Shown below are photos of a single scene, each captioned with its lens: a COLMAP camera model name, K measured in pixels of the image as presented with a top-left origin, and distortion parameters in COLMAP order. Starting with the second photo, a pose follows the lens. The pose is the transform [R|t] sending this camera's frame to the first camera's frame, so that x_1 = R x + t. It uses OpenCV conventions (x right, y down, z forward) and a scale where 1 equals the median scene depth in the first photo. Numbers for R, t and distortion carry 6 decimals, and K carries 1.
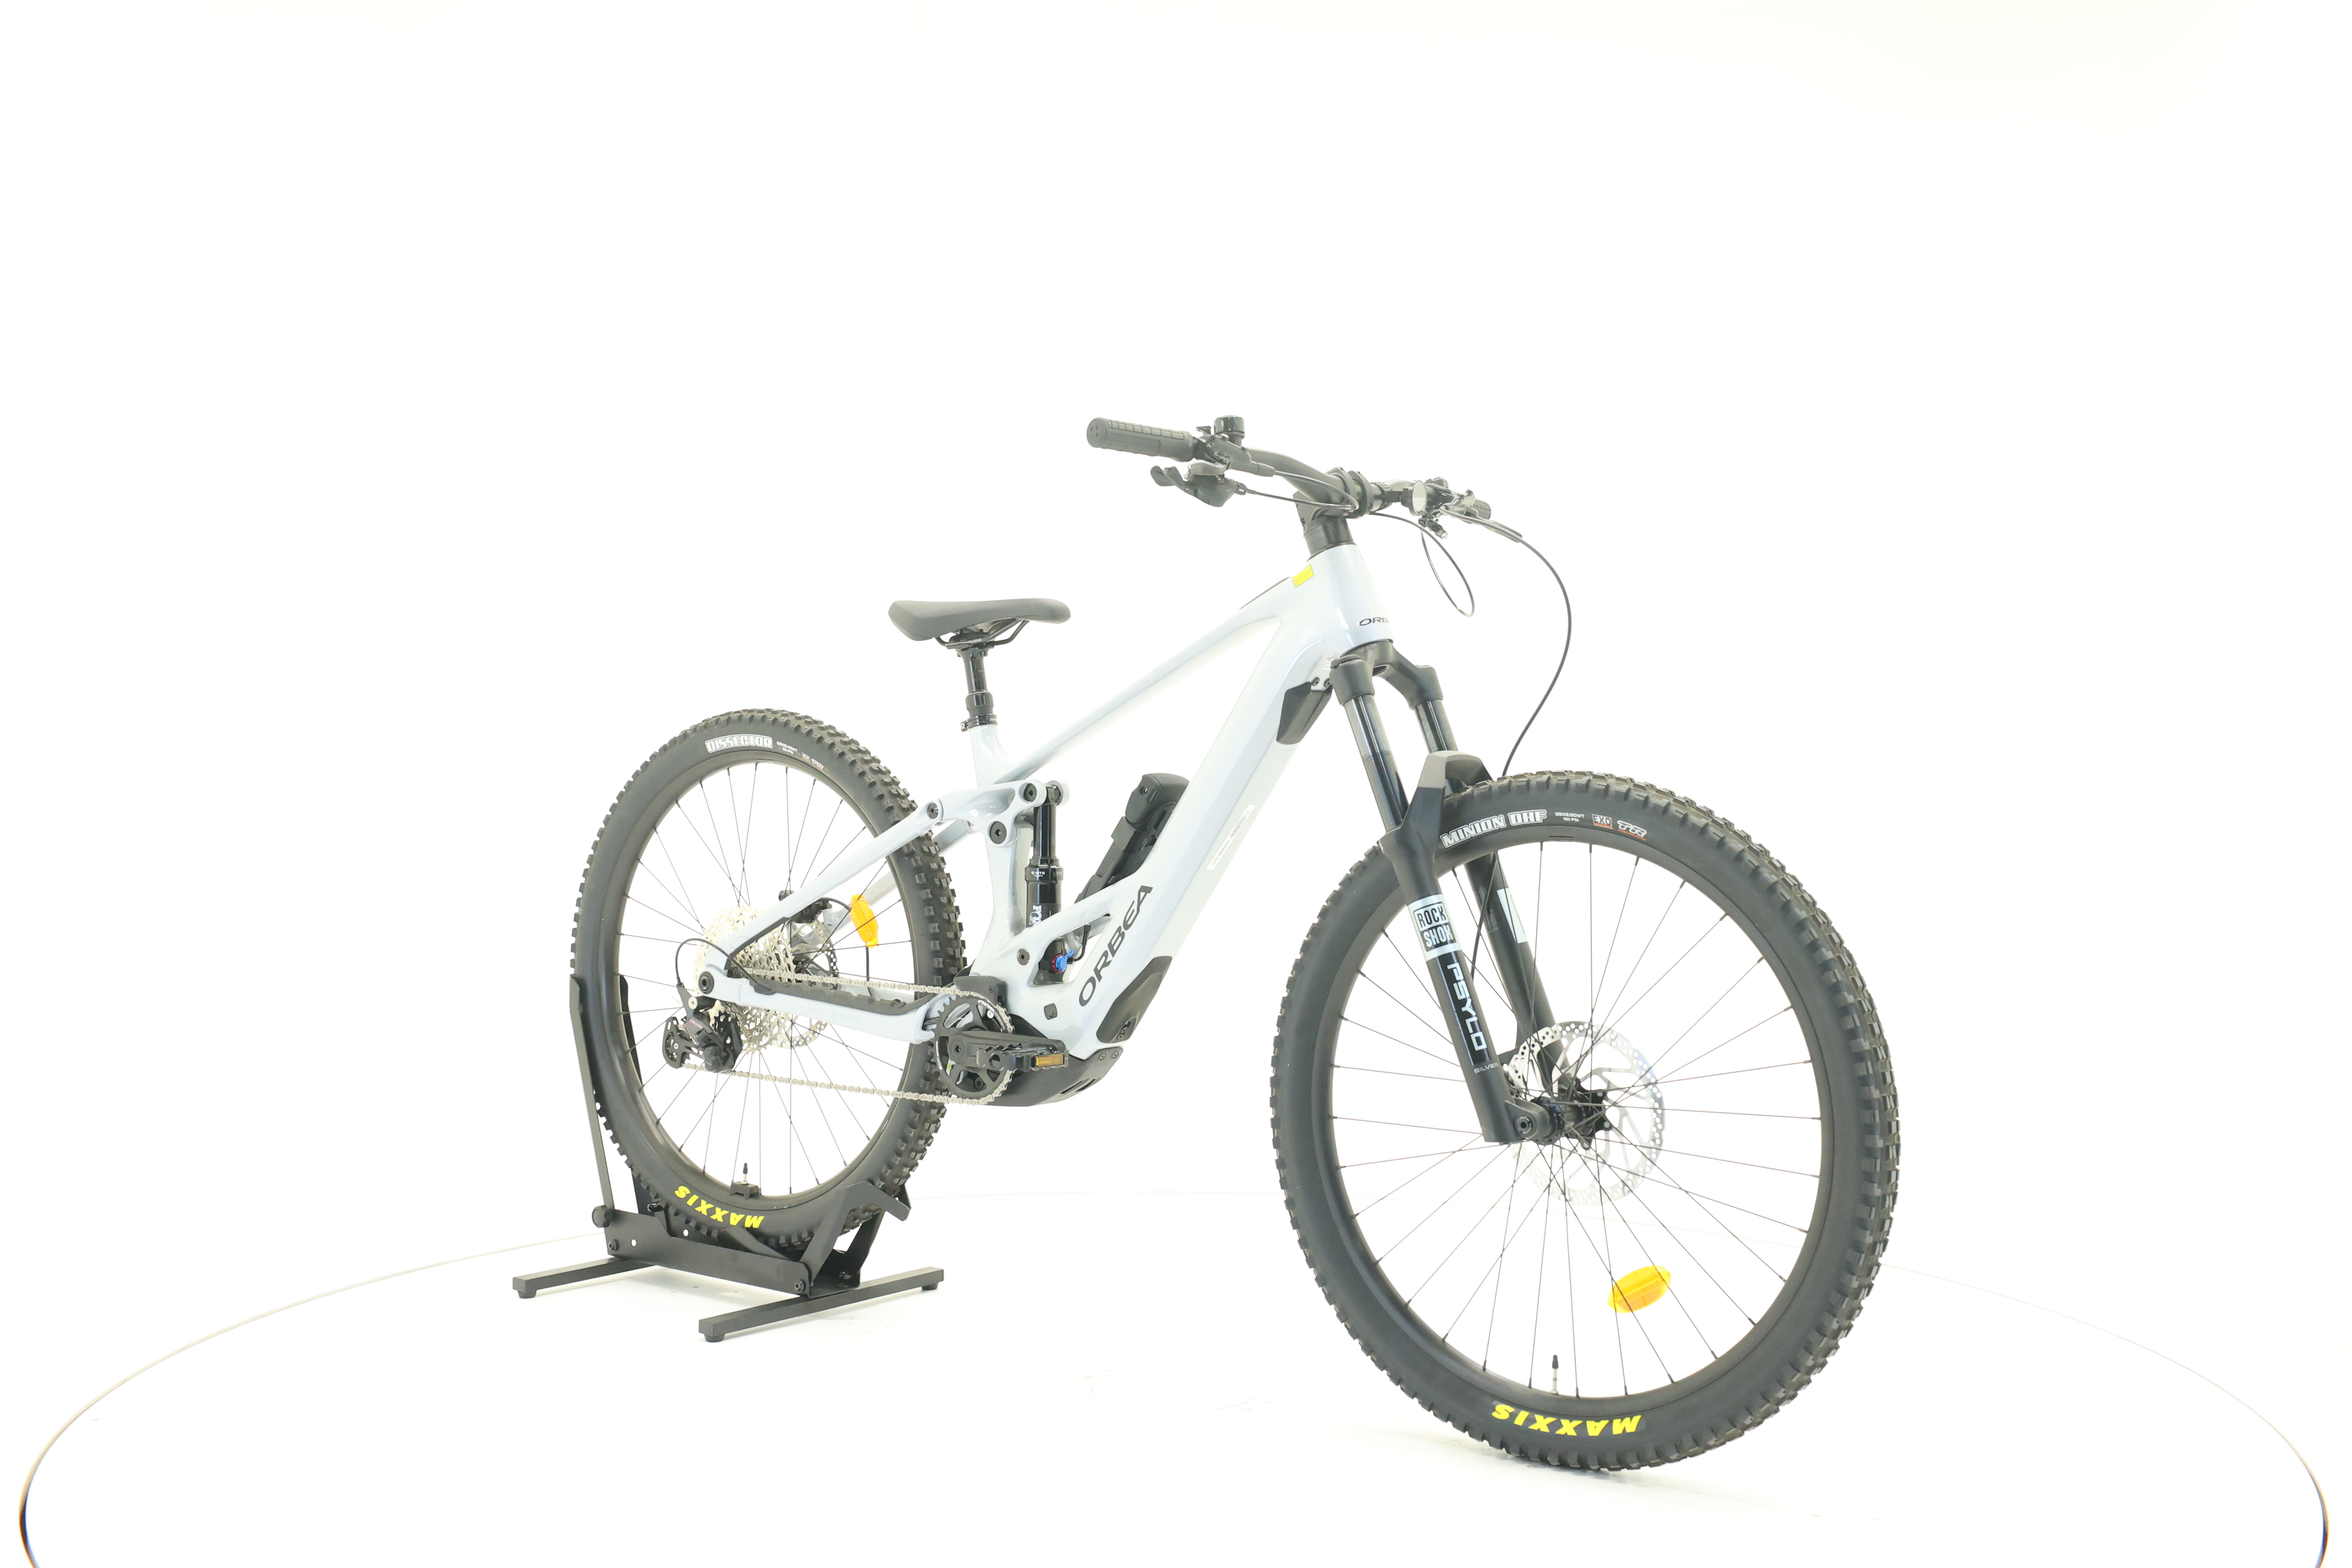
lens RADIAL K [[2491.1, 0, 1172.7], [0, 2491.1, 736.4], [0, 0, 1]] dist [-0.017681, 0.032569]
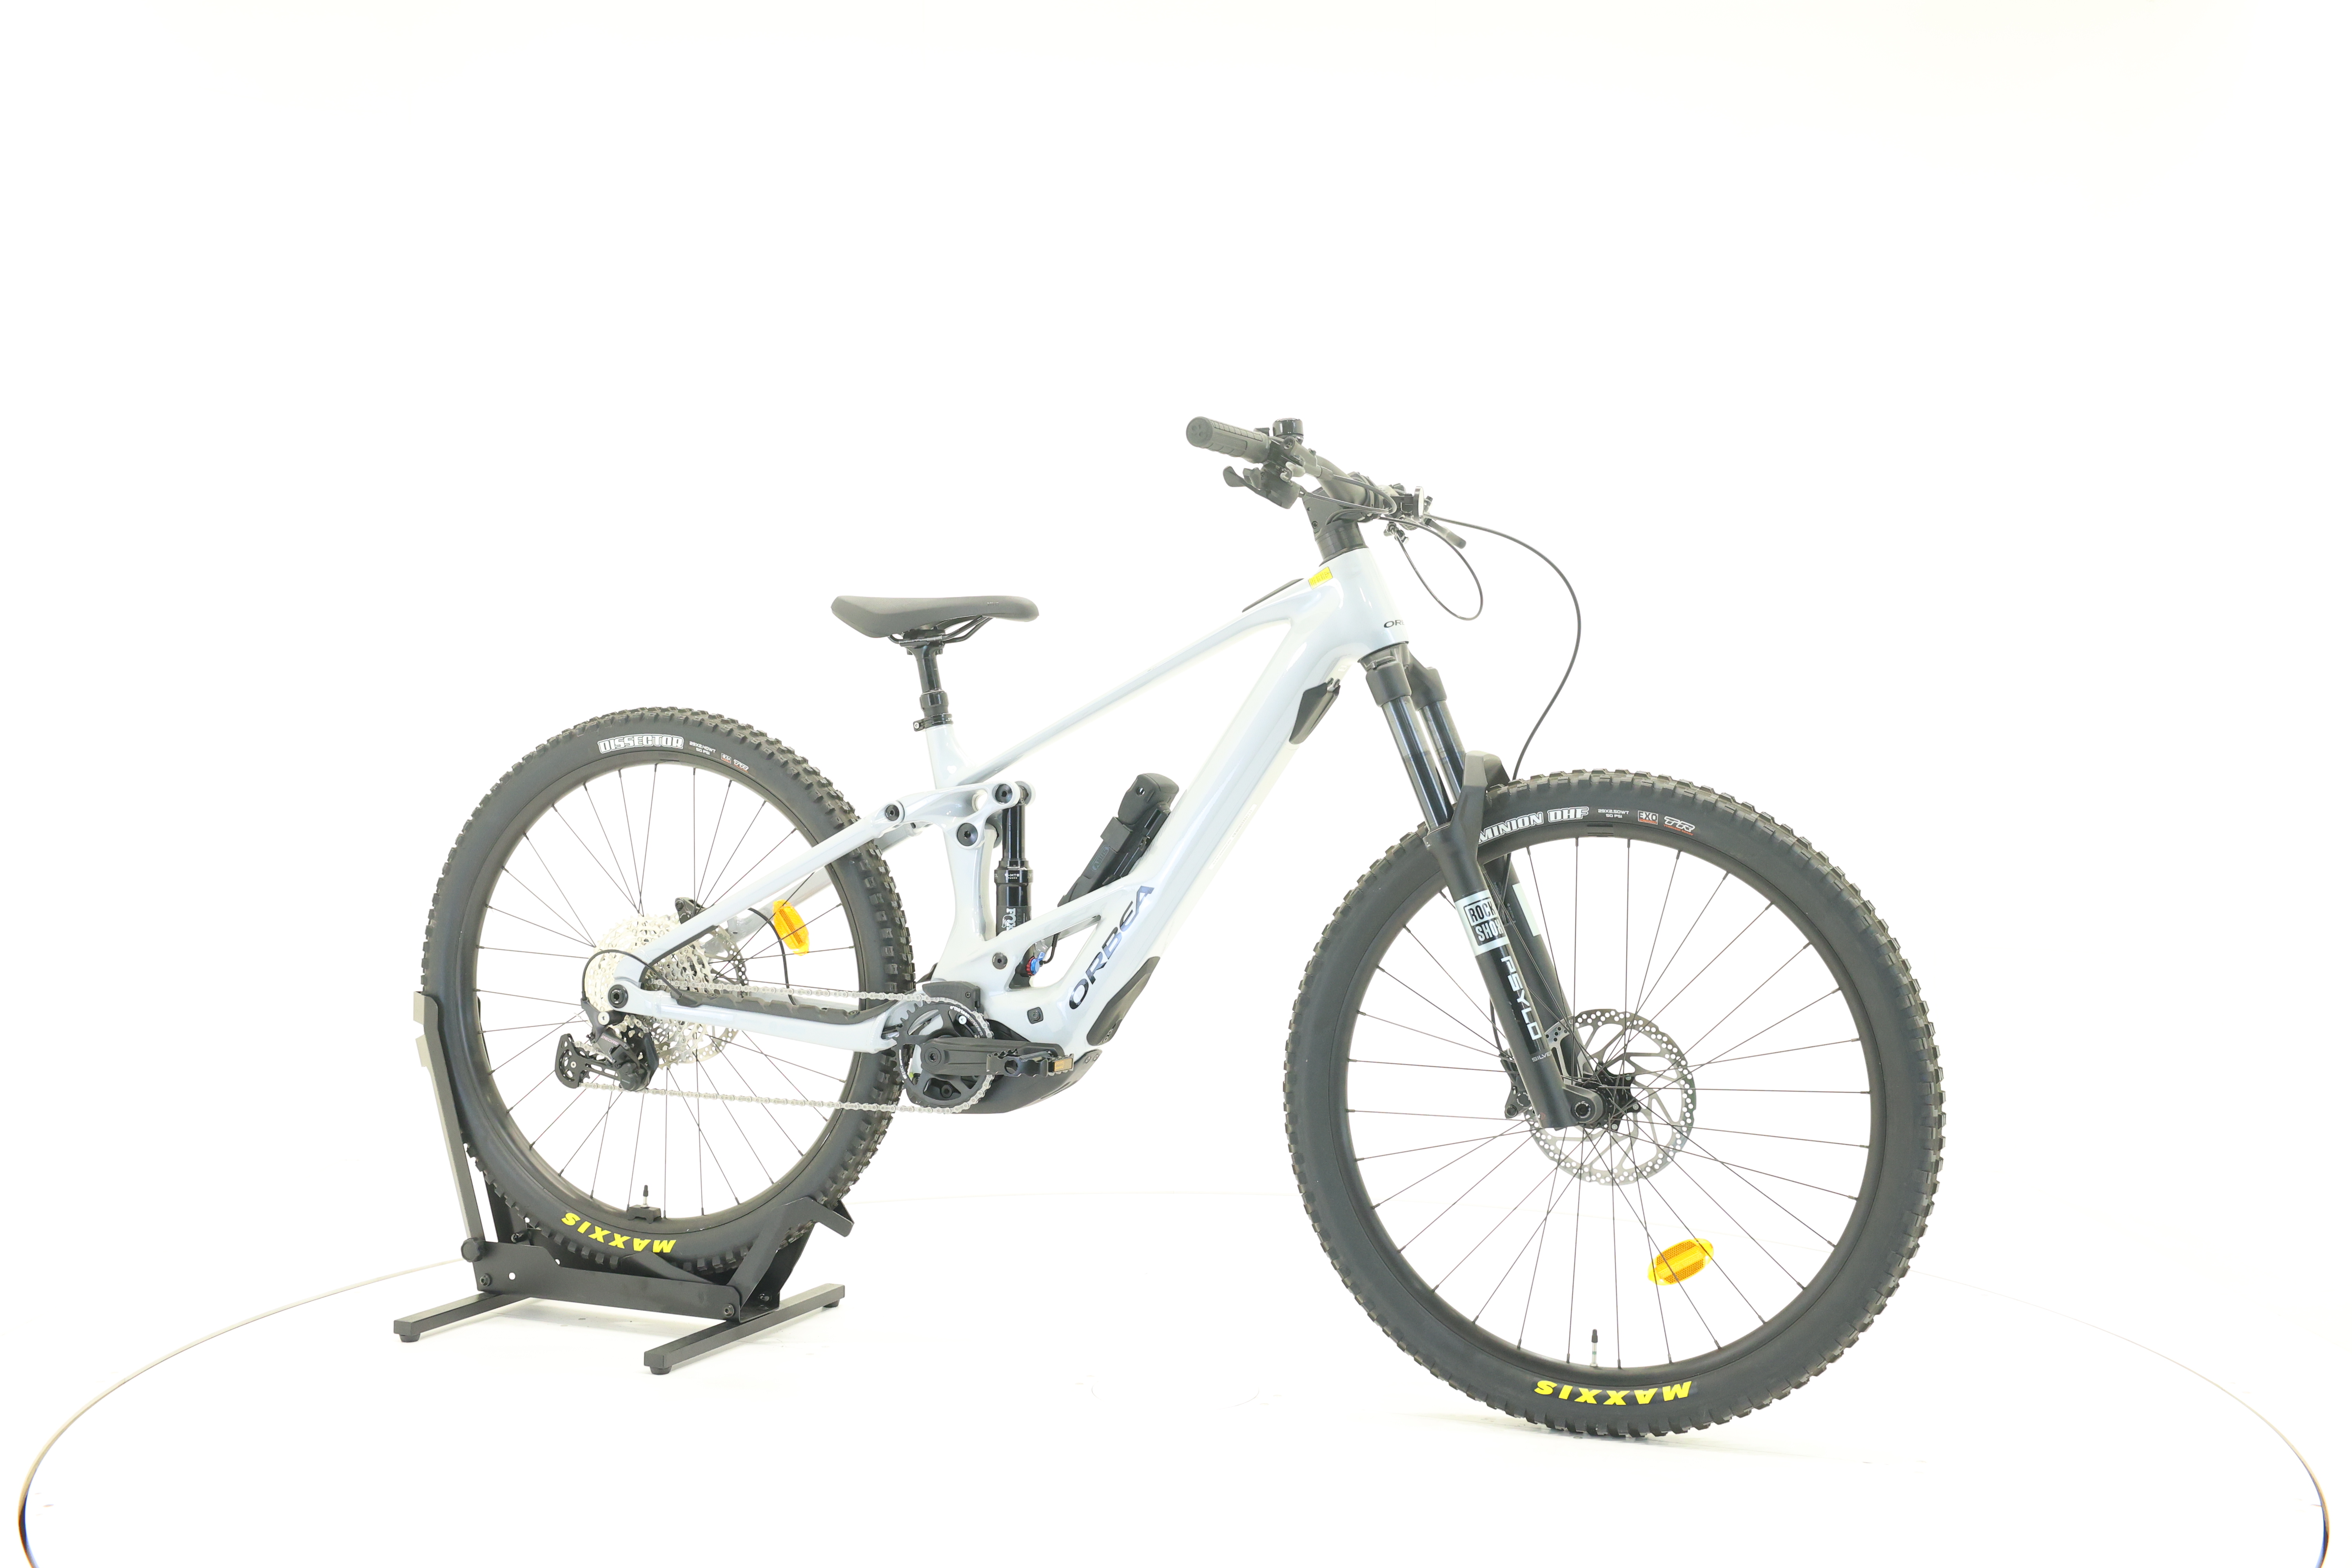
lens RADIAL K [[2491.1, 0, 1172.7], [0, 2491.1, 736.4], [0, 0, 1]] dist [-0.017681, 0.032569]
pose [[0.965607, -0.000602, 0.260006, -0.266492], [0.000273, 0.999999, 0.001299, -0.001314], [-0.260007, -0.001183, 0.965606, 0.035955]]
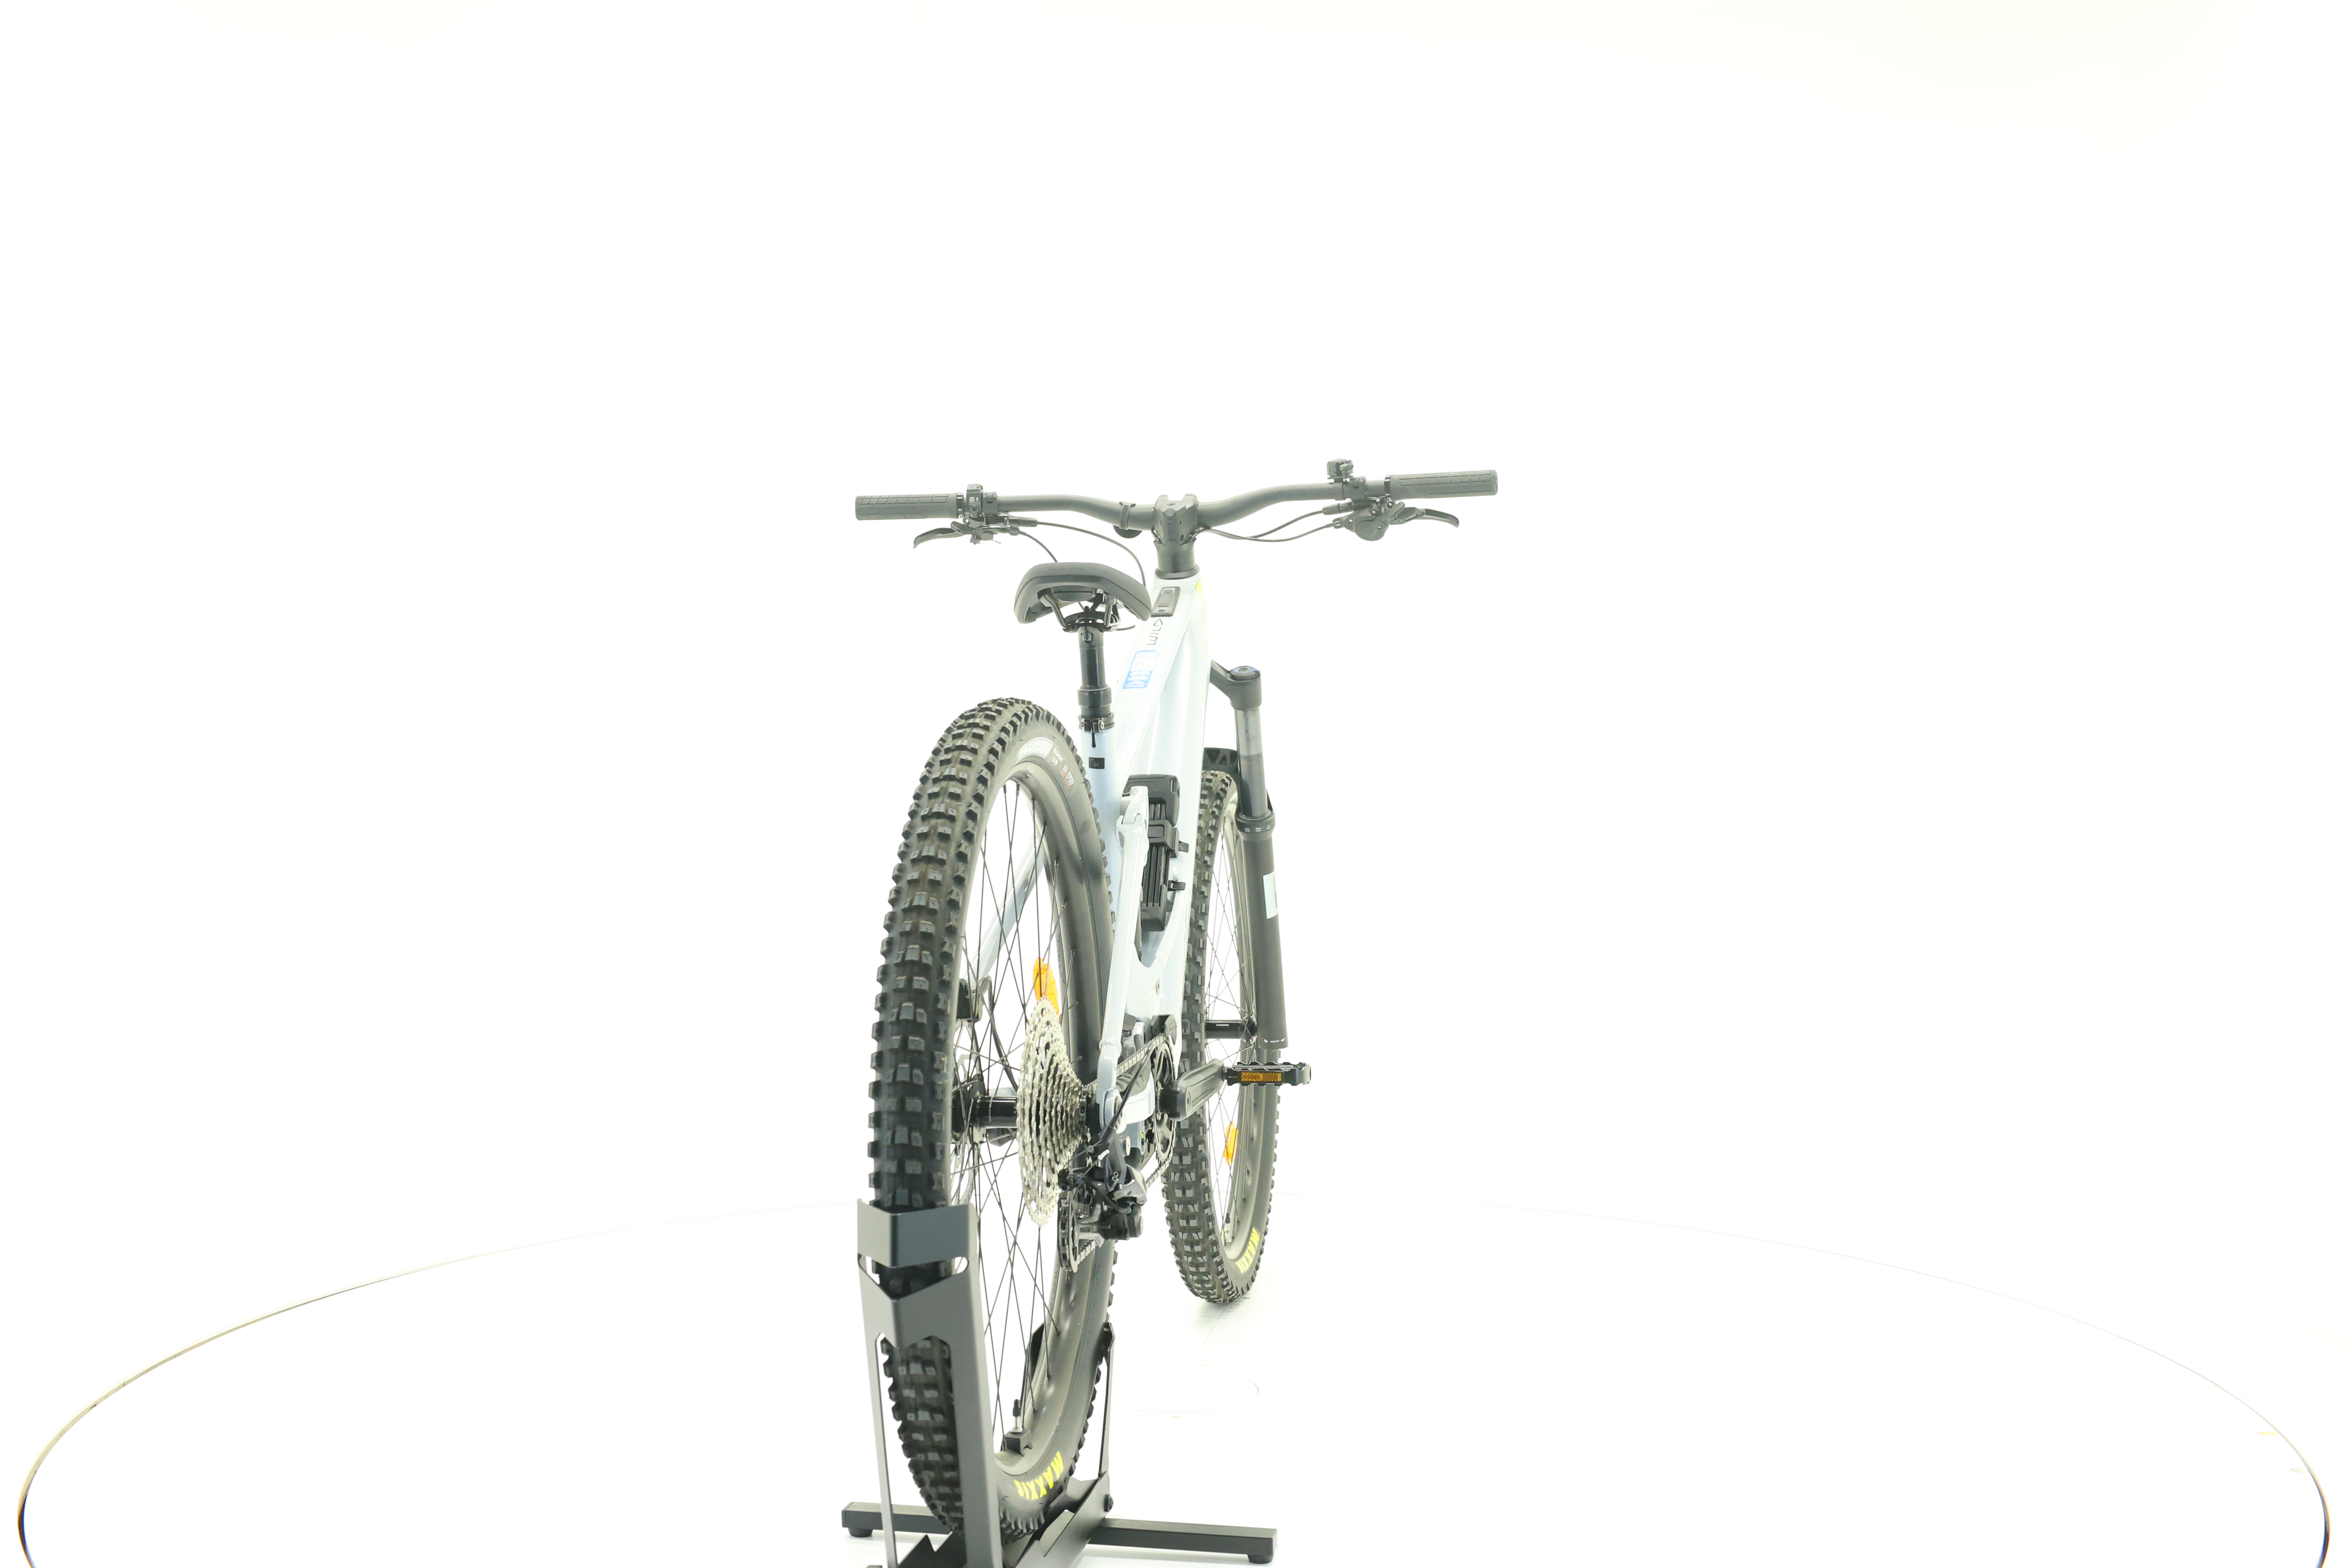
lens RADIAL K [[2491.1, 0, 1172.7], [0, 2491.1, 736.4], [0, 0, 1]] dist [-0.017681, 0.032569]
pose [[-0.459829, -0.006525, 0.887983, -0.907842], [-0.003664, 0.999978, 0.005450, -0.005712], [-0.888000, -0.000748, -0.459843, 1.499010]]
